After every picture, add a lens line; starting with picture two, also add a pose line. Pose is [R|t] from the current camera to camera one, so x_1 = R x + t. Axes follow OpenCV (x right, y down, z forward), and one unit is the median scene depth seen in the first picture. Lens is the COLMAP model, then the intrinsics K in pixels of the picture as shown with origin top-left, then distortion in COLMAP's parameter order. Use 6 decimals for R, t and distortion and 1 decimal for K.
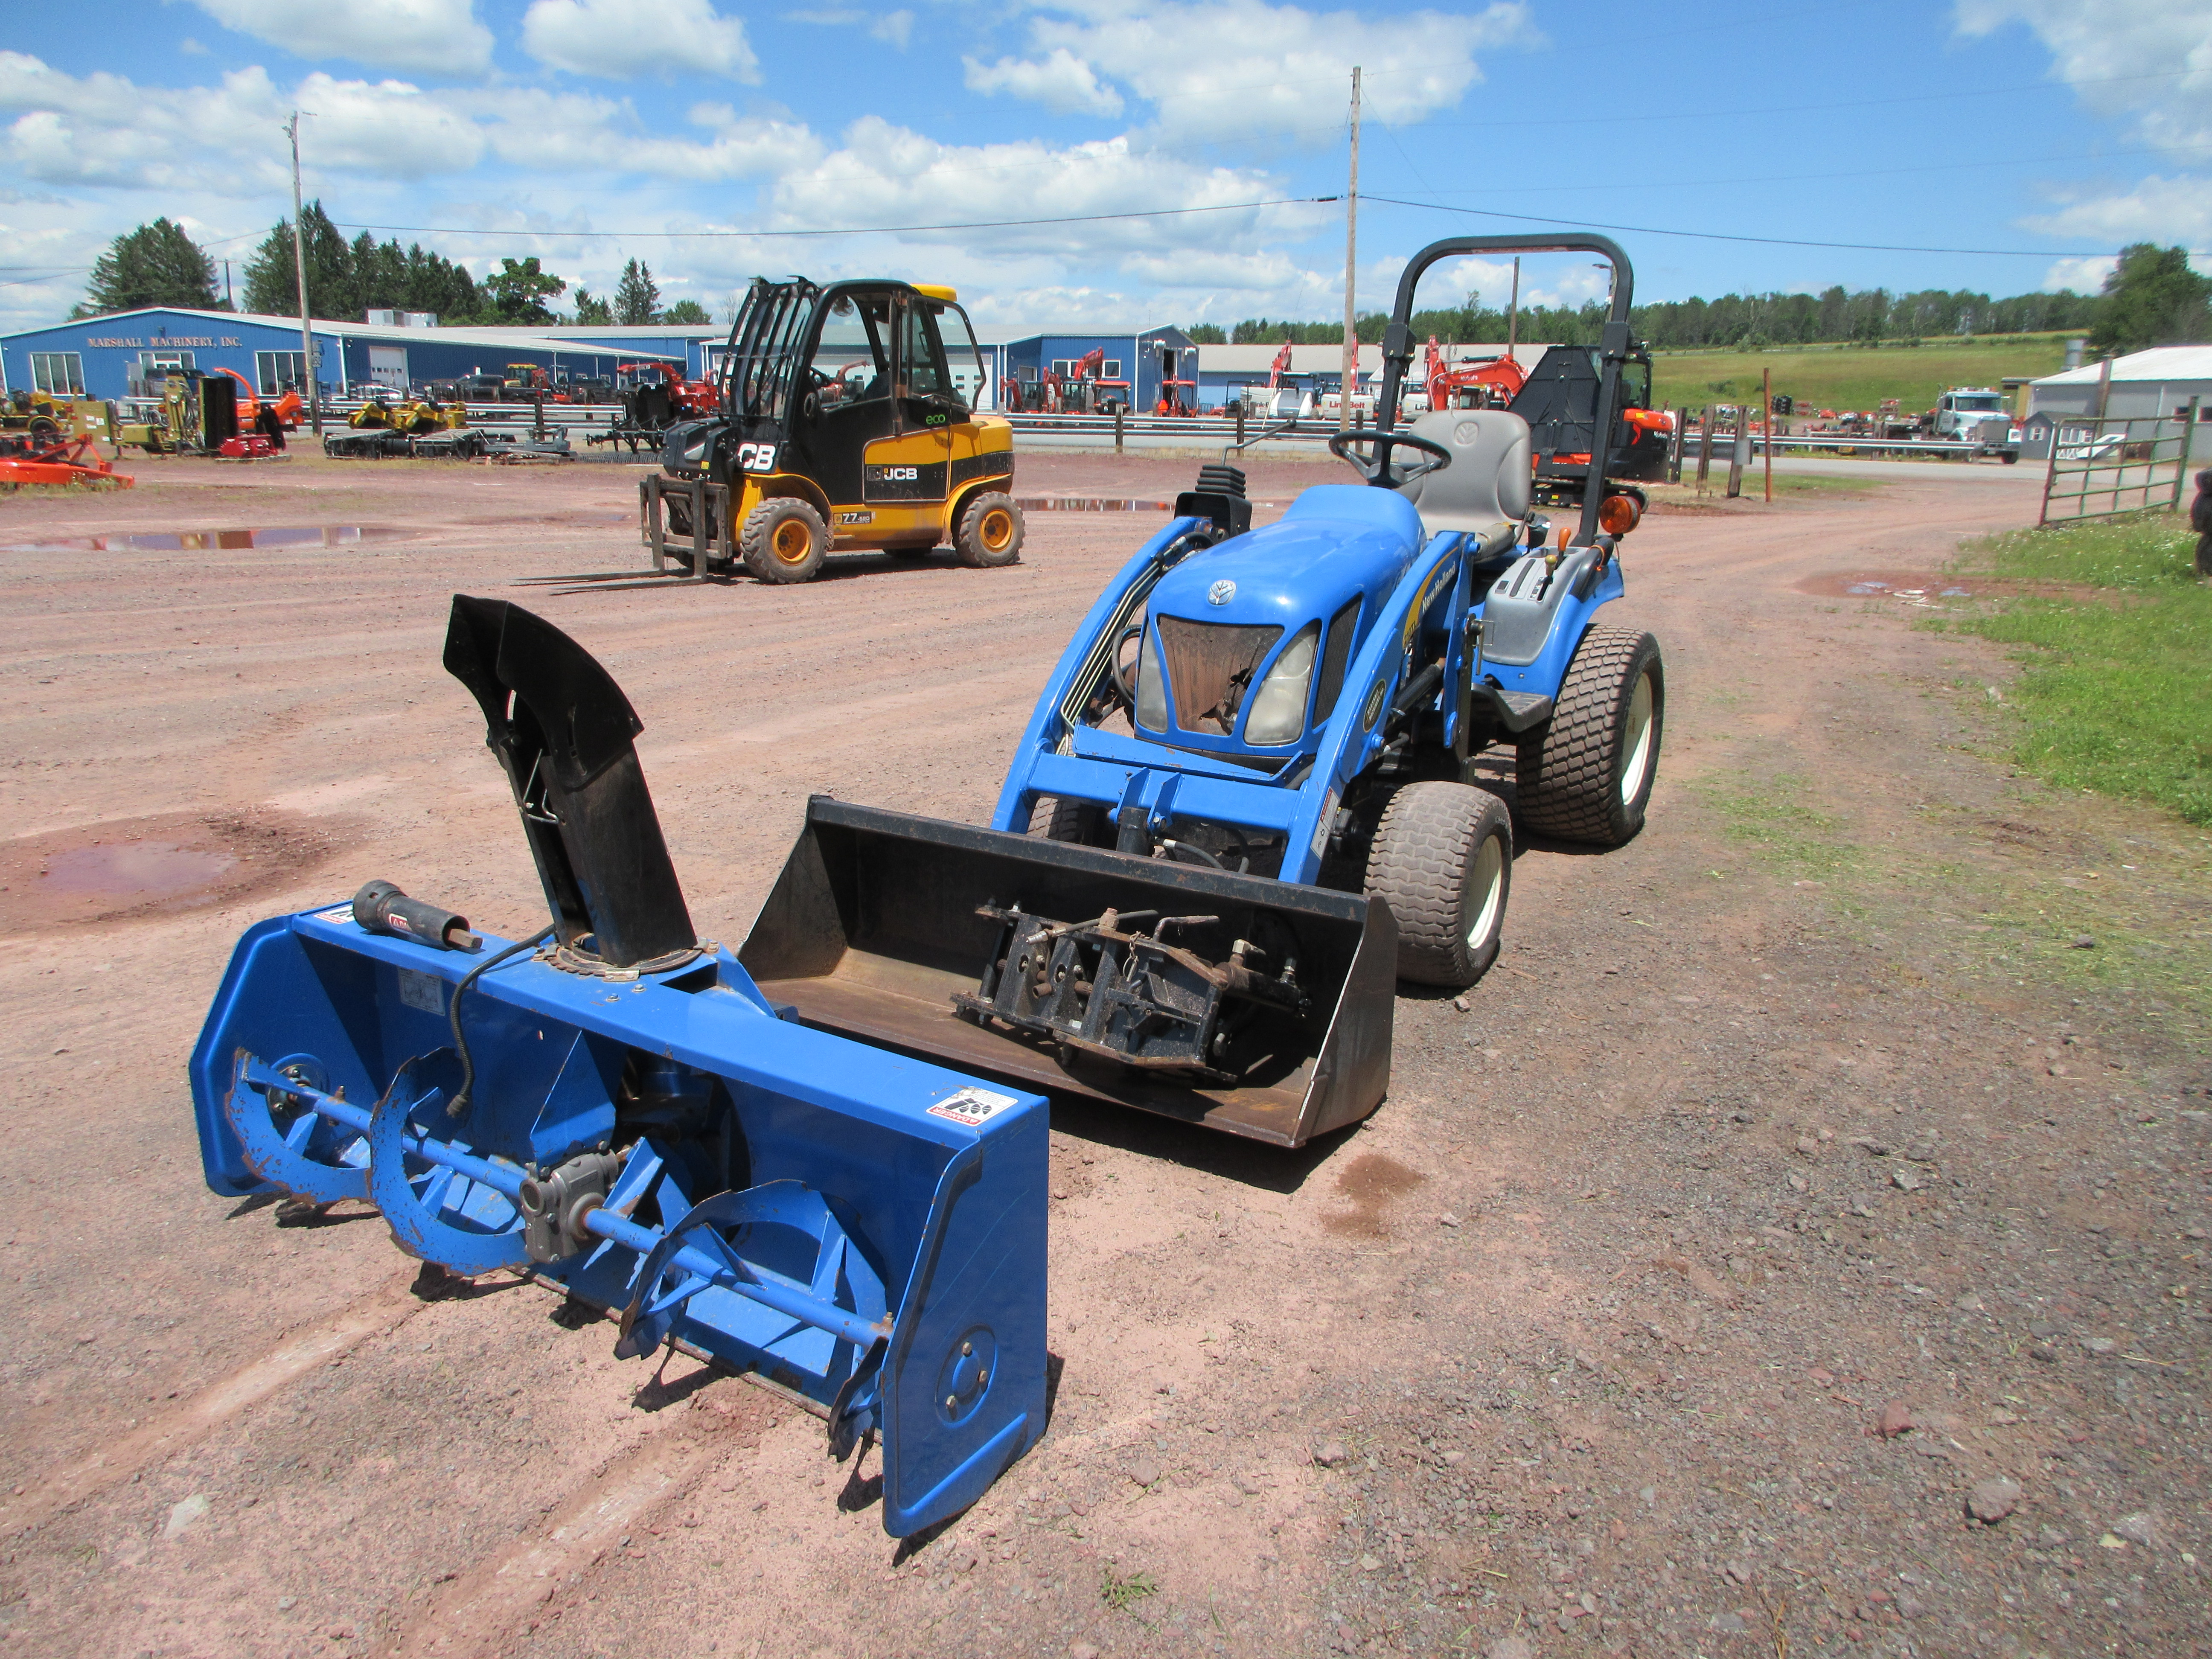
lens RADIAL K [[1609.1, 0, 1096.7], [0, 1609.1, 834.3], [0, 0, 1]] dist [-0.010207, -0.002016]
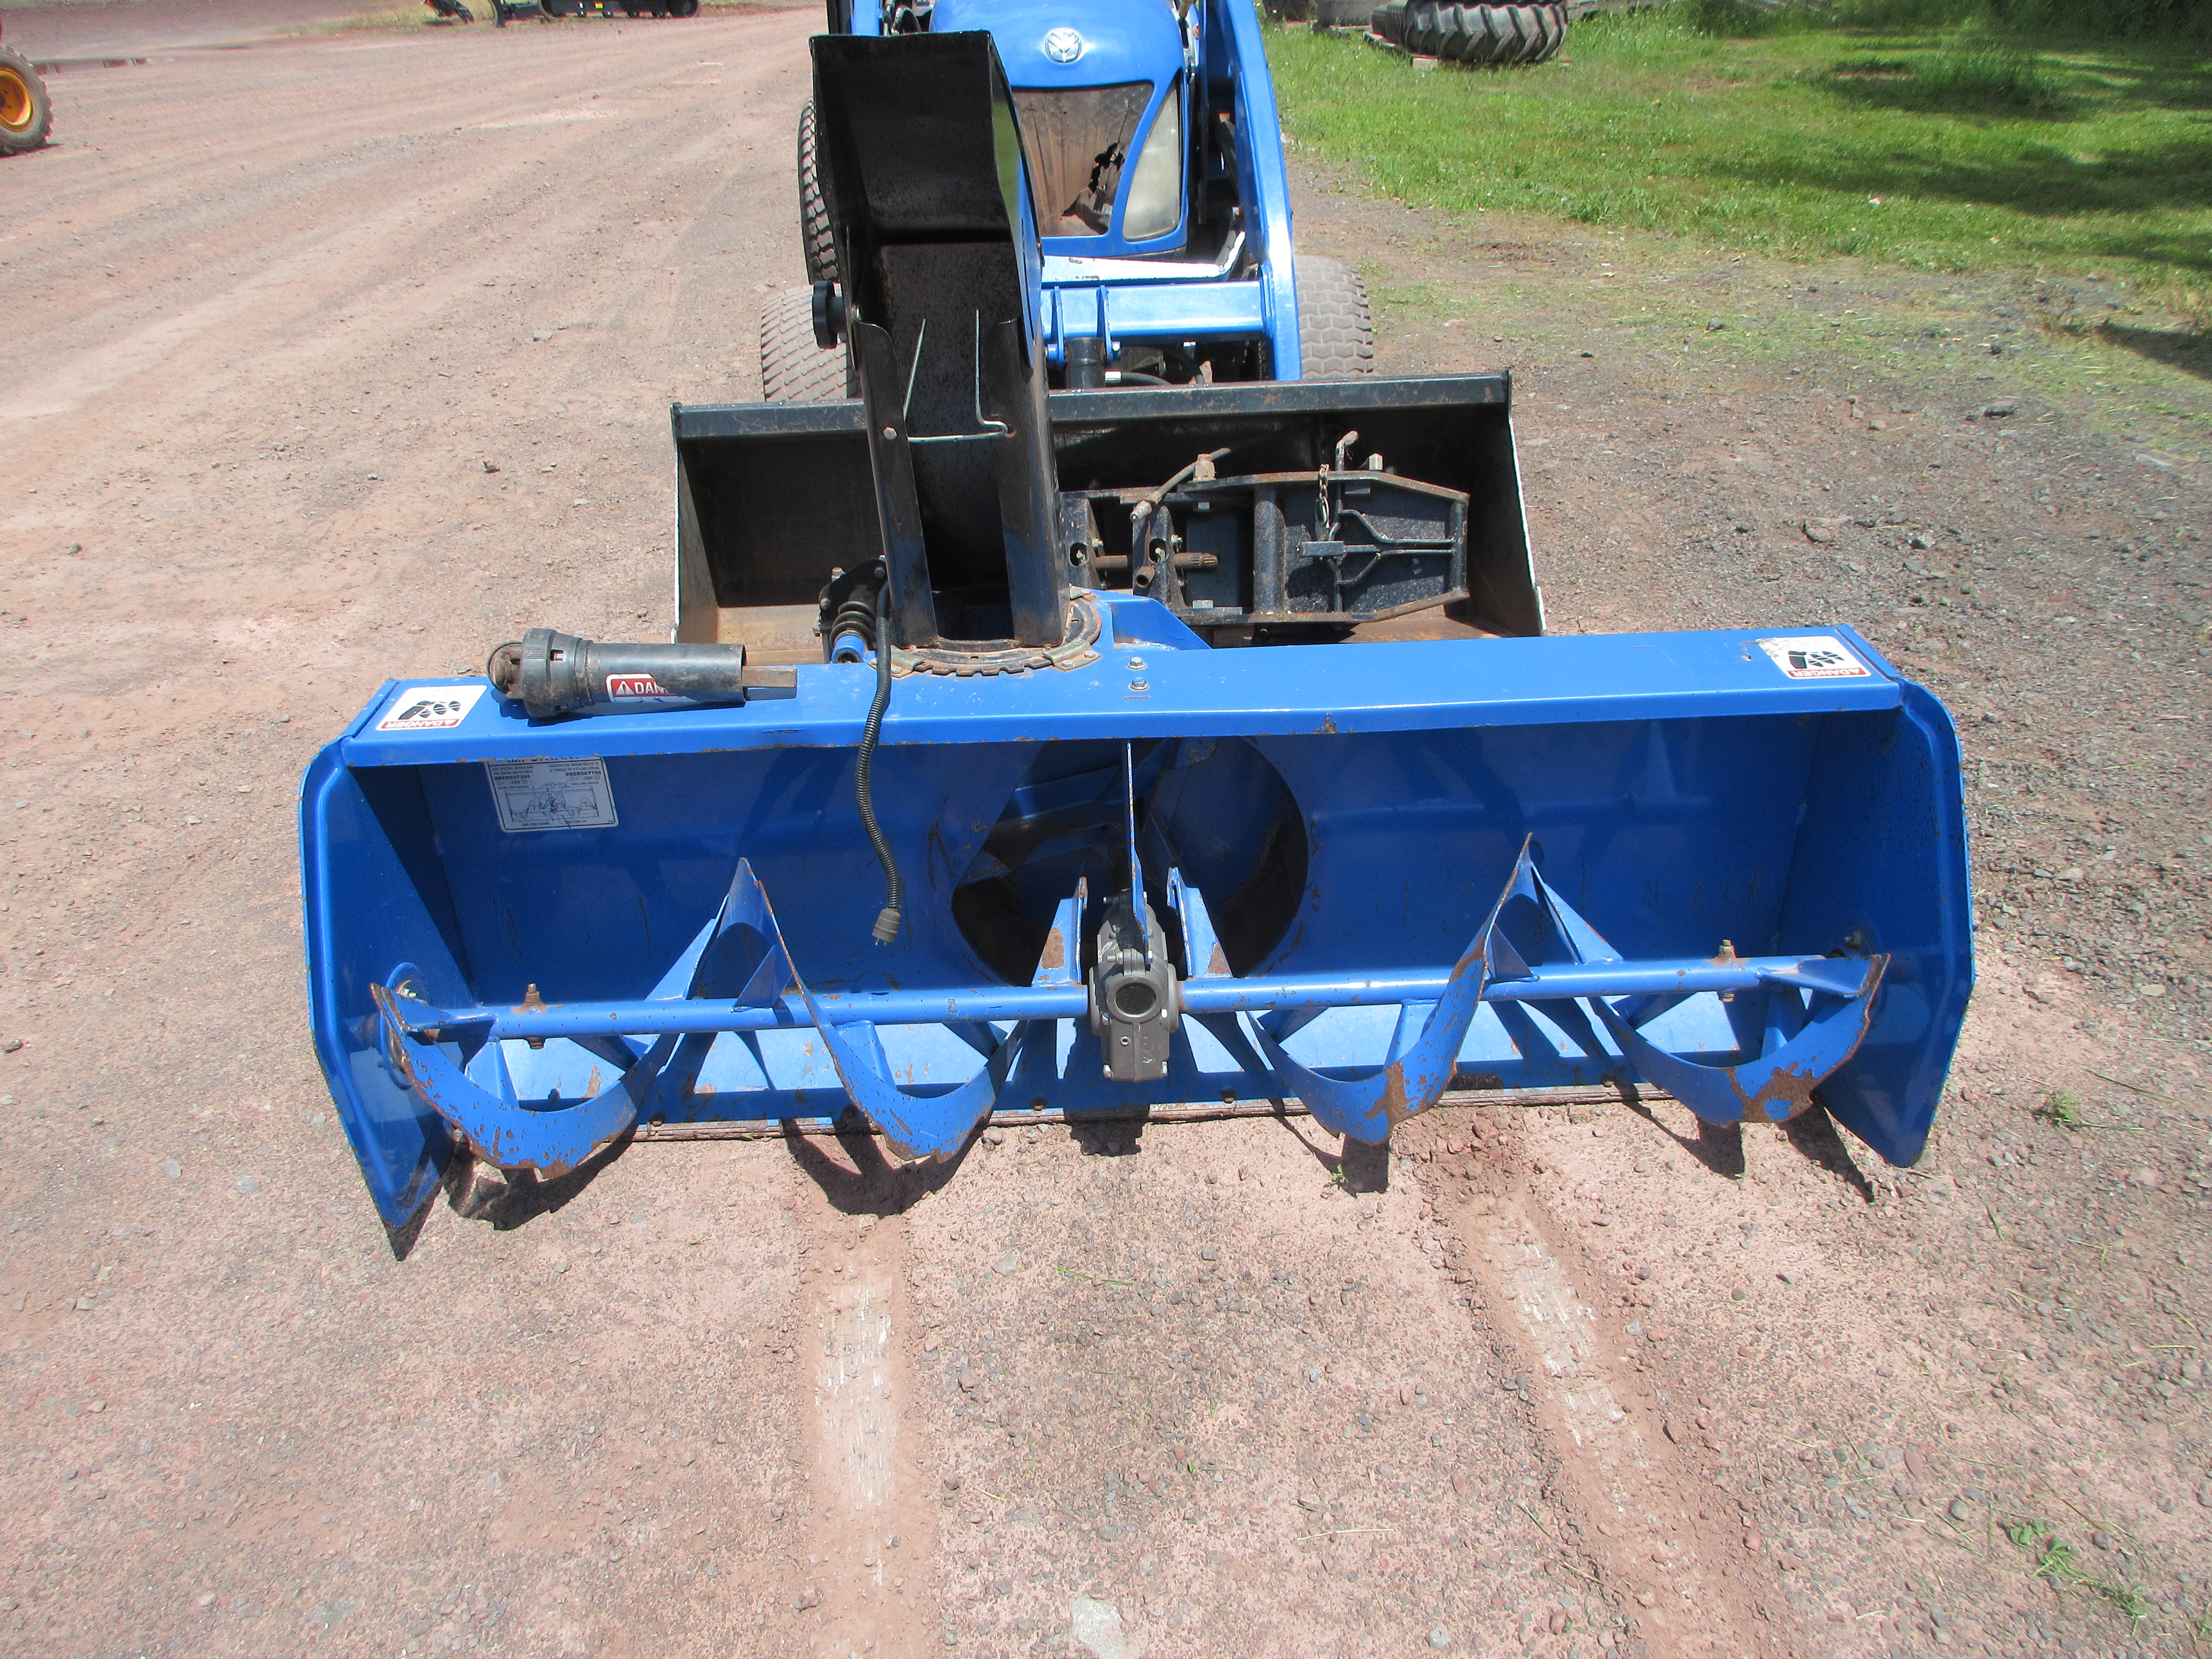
lens RADIAL K [[1643.0, 0, 1095.7], [0, 1643.0, 814.6], [0, 0, 1]] dist [-0.010033, 0.003151]
pose [[0.818129, -0.316232, 0.480273, -0.113553], [0.191125, 0.937264, 0.291560, -0.008089], [-0.542343, -0.146742, 0.827243, 0.076709]]
